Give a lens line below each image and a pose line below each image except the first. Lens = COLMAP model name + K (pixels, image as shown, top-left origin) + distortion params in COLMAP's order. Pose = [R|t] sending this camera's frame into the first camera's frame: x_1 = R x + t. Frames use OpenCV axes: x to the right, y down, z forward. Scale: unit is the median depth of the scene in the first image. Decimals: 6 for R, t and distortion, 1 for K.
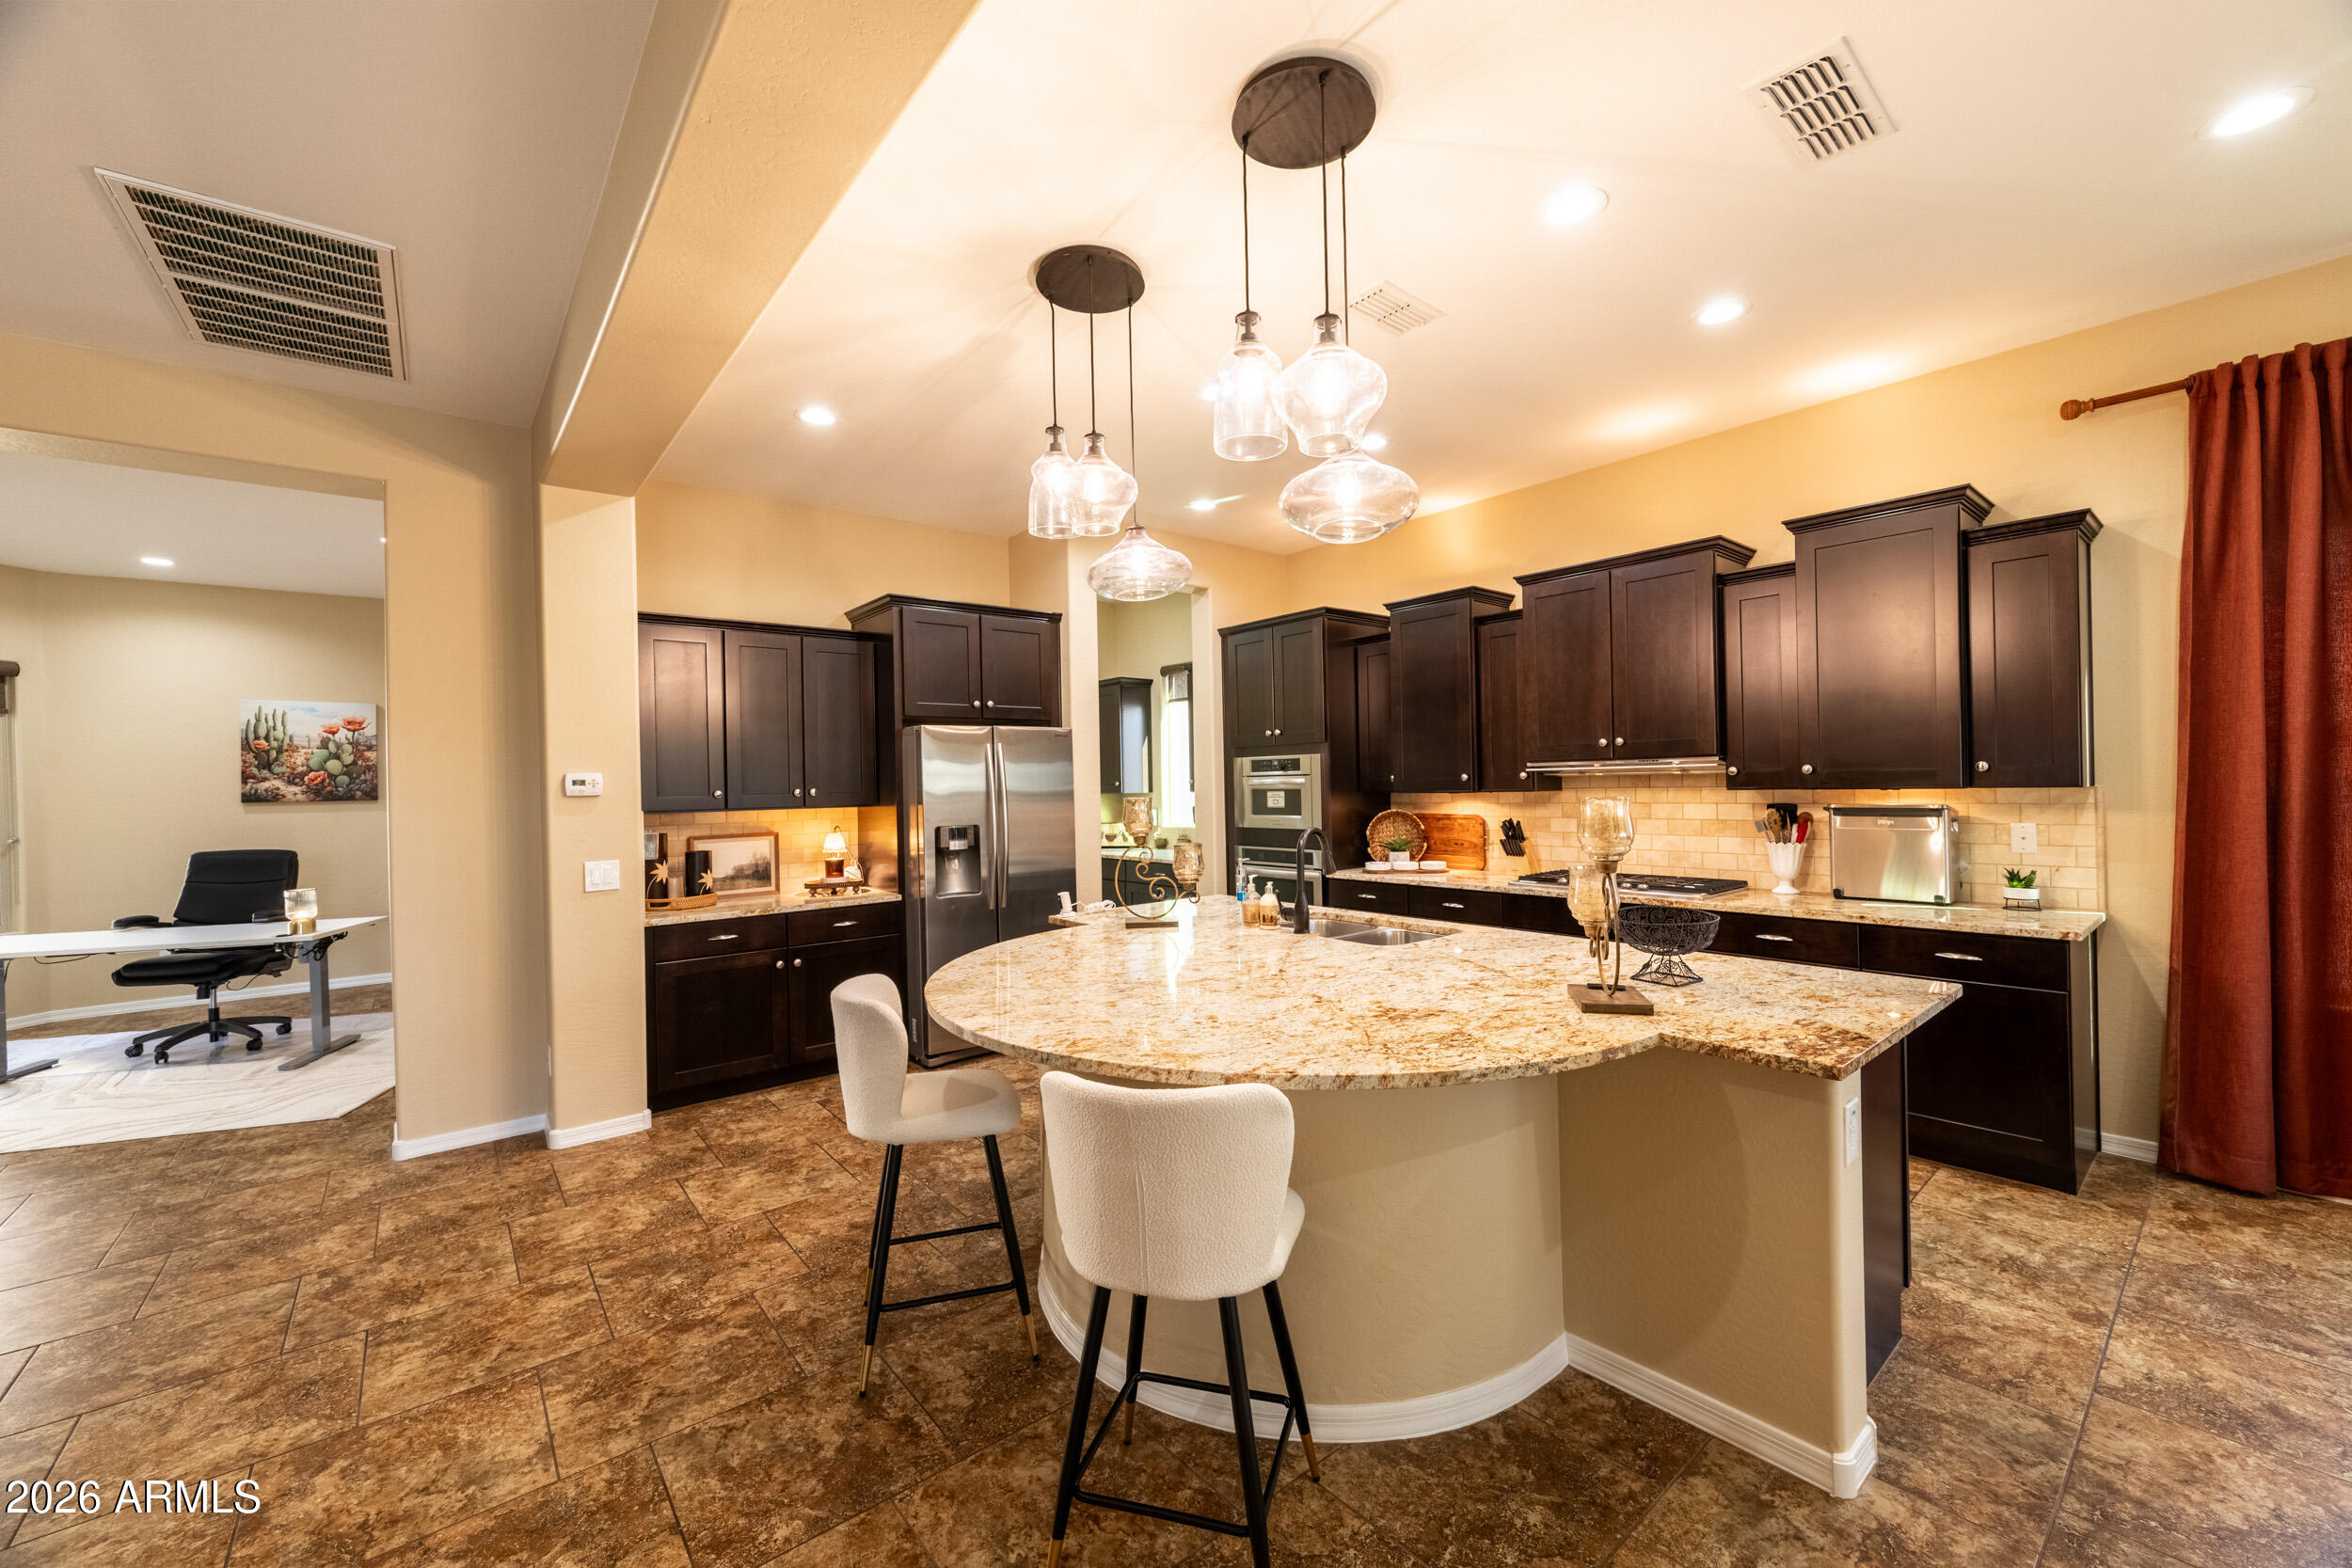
lens RADIAL K [[917.5, 0, 1178.9], [0, 917.5, 786.0], [0, 0, 1]] dist [-0.001844, 0.001204]
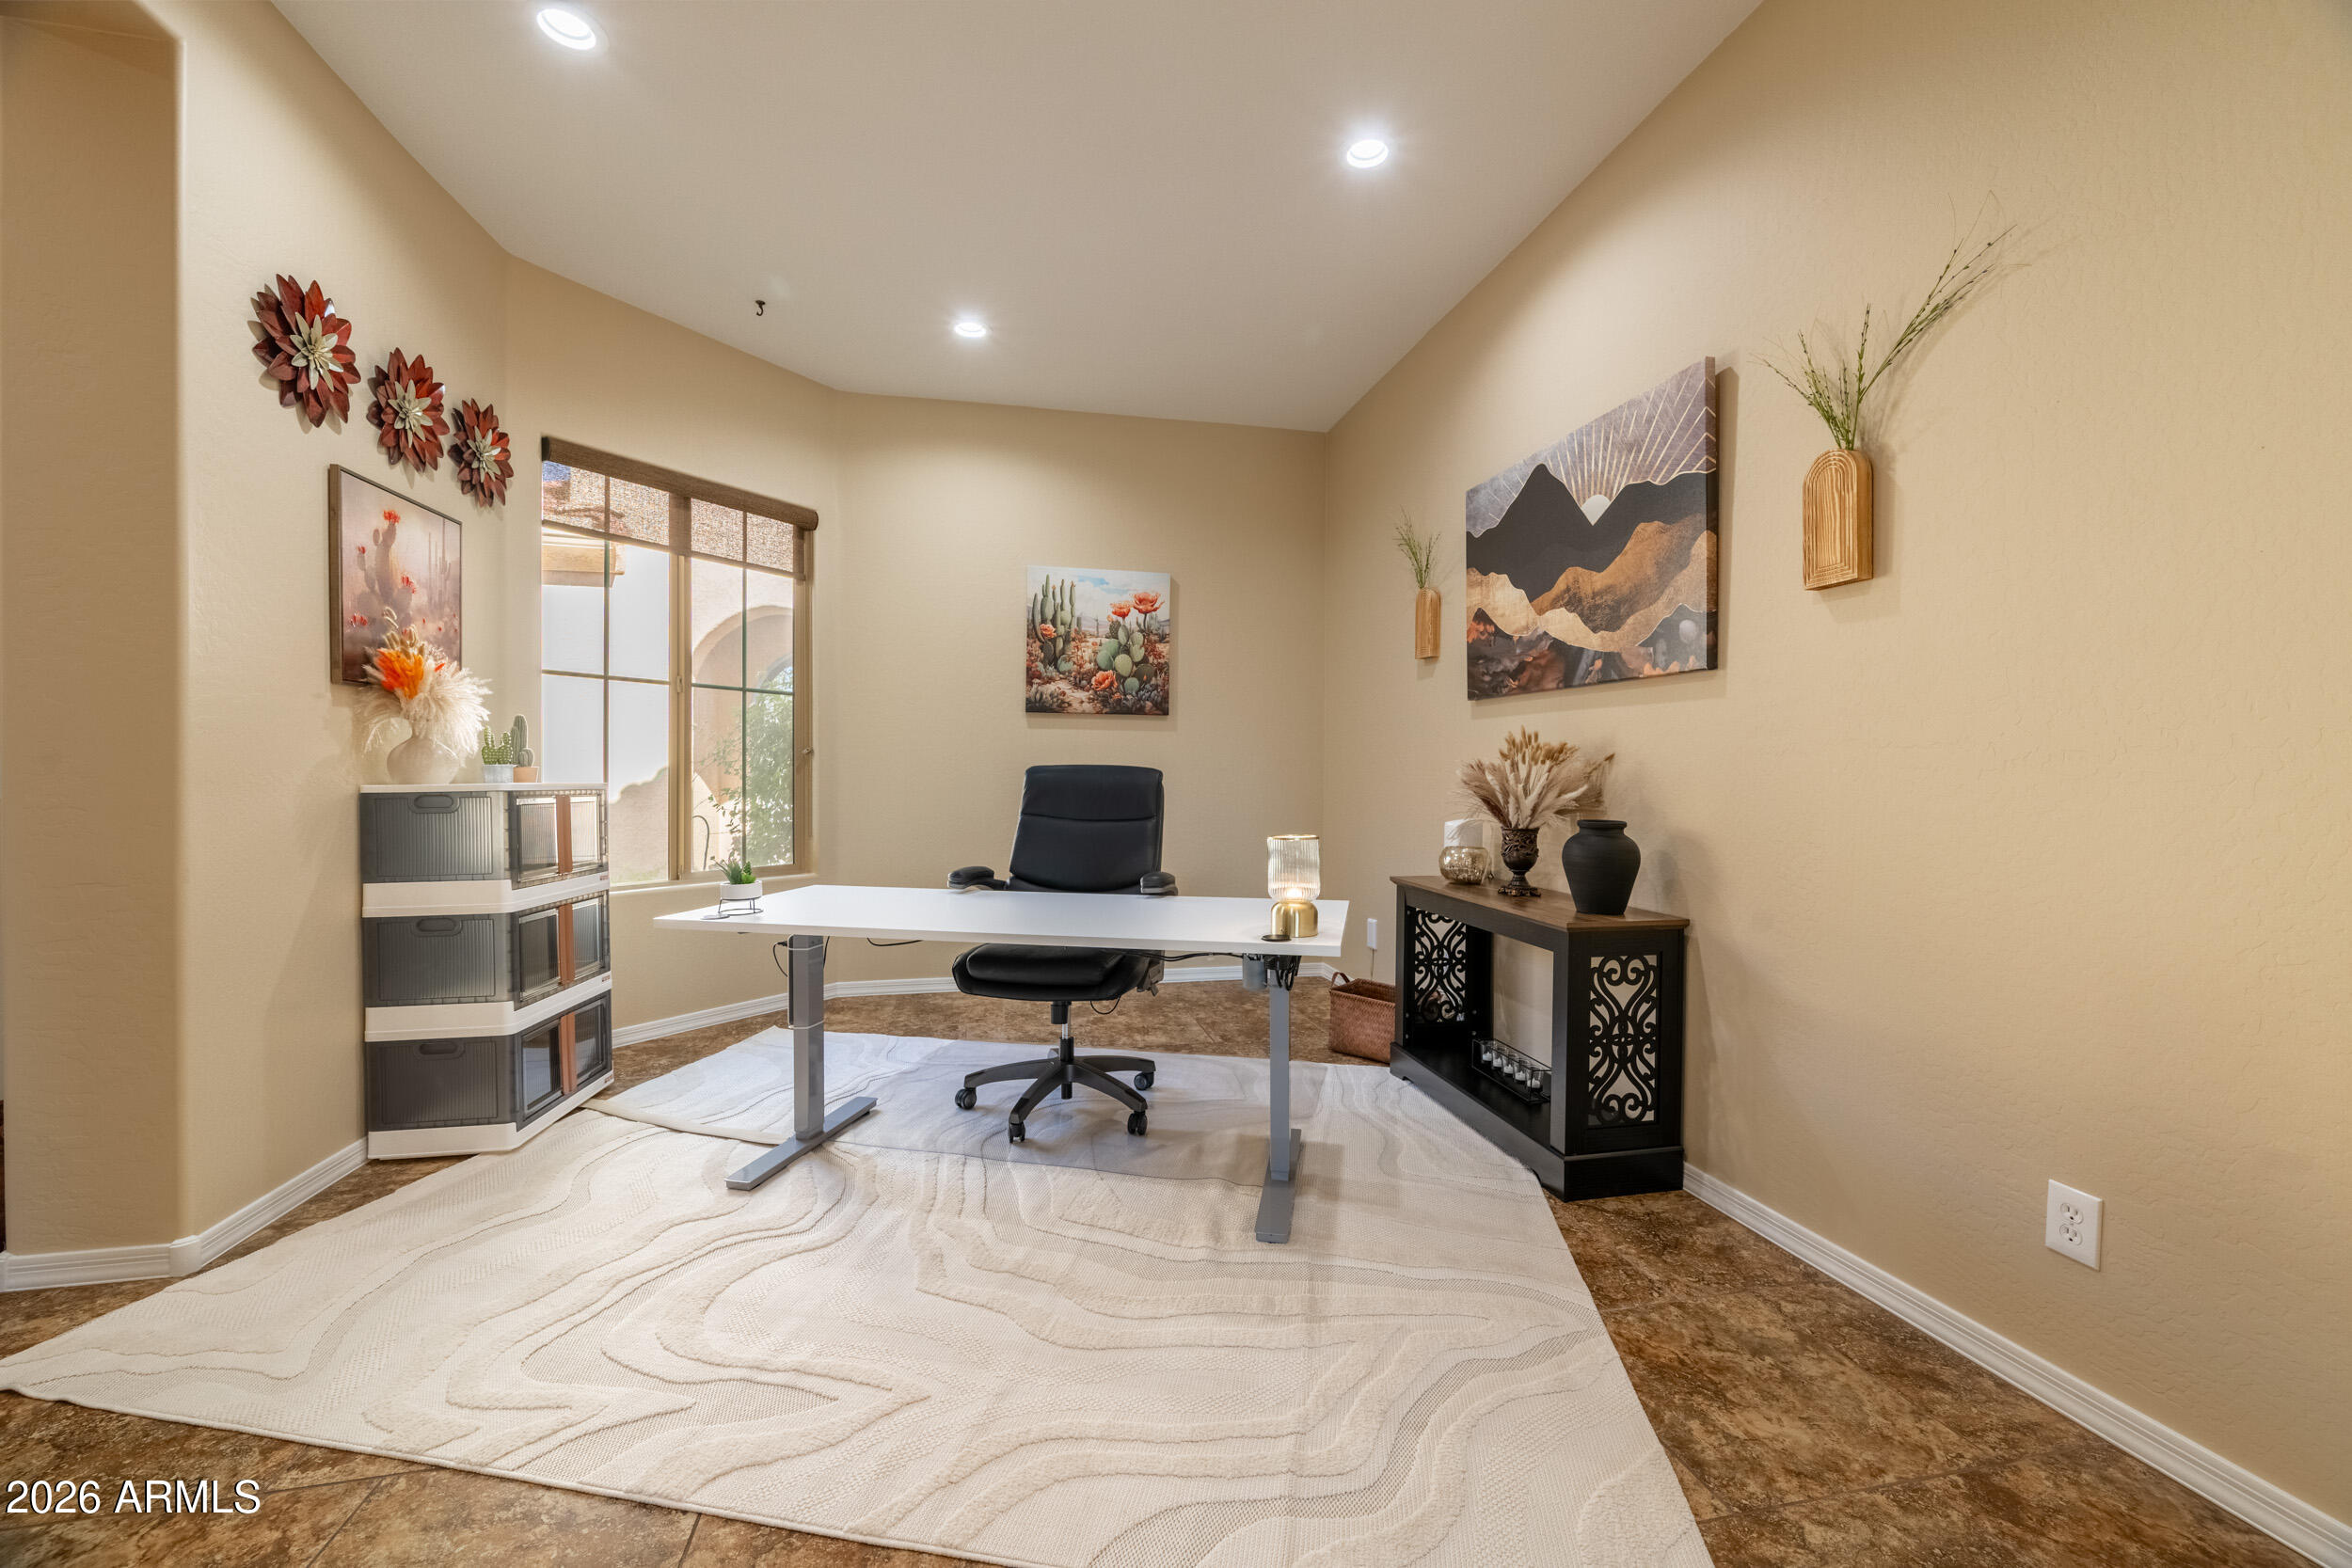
lens RADIAL K [[917.5, 0, 1177.7], [0, 917.5, 780.0], [0, 0, 1]] dist [-0.001844, 0.001204]
pose [[0.889992, 0.025369, -0.455271, -0.587300], [-0.025246, 0.999661, 0.006352, 0.061850], [0.455277, 0.005841, 0.890331, 0.419694]]
